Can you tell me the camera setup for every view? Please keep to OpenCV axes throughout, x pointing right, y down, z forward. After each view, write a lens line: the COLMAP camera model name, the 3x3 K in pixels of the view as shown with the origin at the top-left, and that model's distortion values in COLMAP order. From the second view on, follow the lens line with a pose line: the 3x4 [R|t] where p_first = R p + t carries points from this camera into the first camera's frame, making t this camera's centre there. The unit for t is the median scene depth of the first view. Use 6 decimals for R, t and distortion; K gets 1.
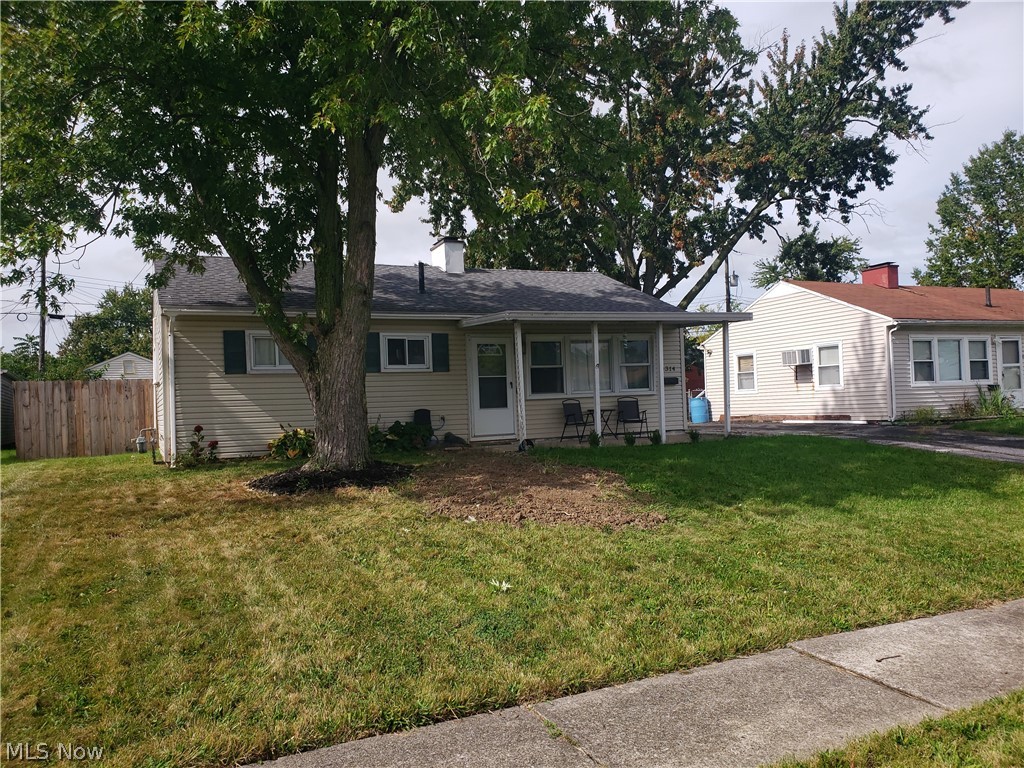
lens RADIAL K [[795.3, 0, 499.7], [0, 795.3, 374.5], [0, 0, 1]] dist [0.009058, 0.005353]
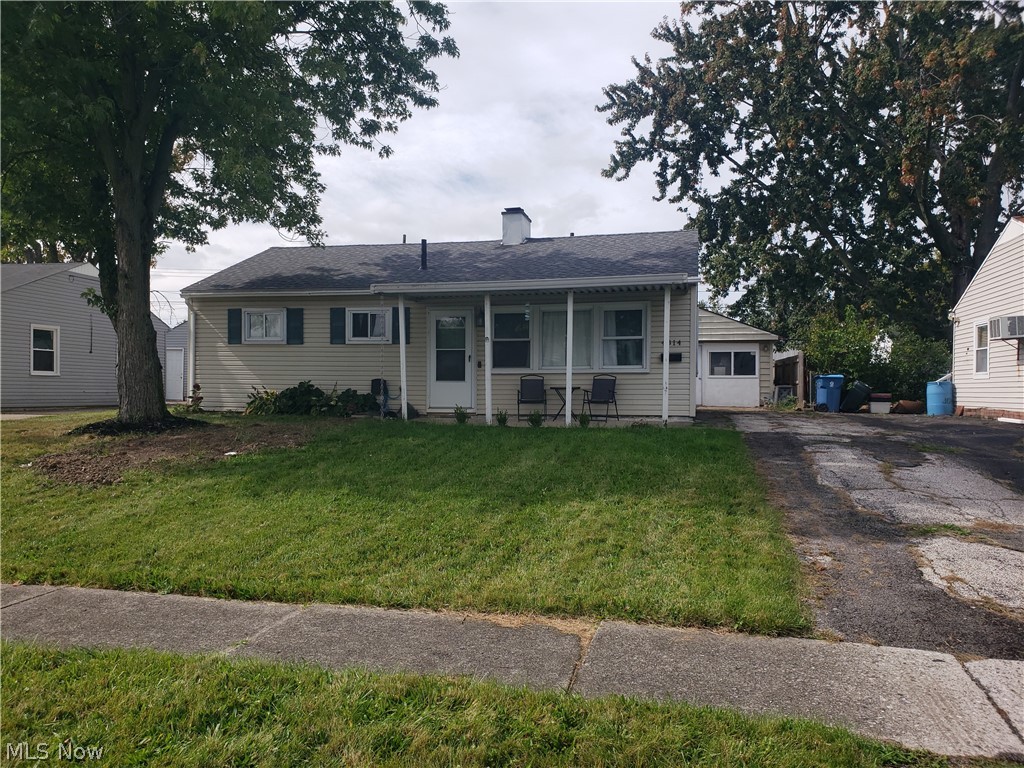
lens RADIAL K [[795.3, 0, 499.7], [0, 795.3, 374.5], [0, 0, 1]] dist [0.009058, 0.005353]
pose [[0.789231, 0.032814, -0.613220, 0.655808], [-0.010538, 0.999148, 0.039903, -0.006297], [0.614007, -0.025031, 0.788904, 0.249895]]
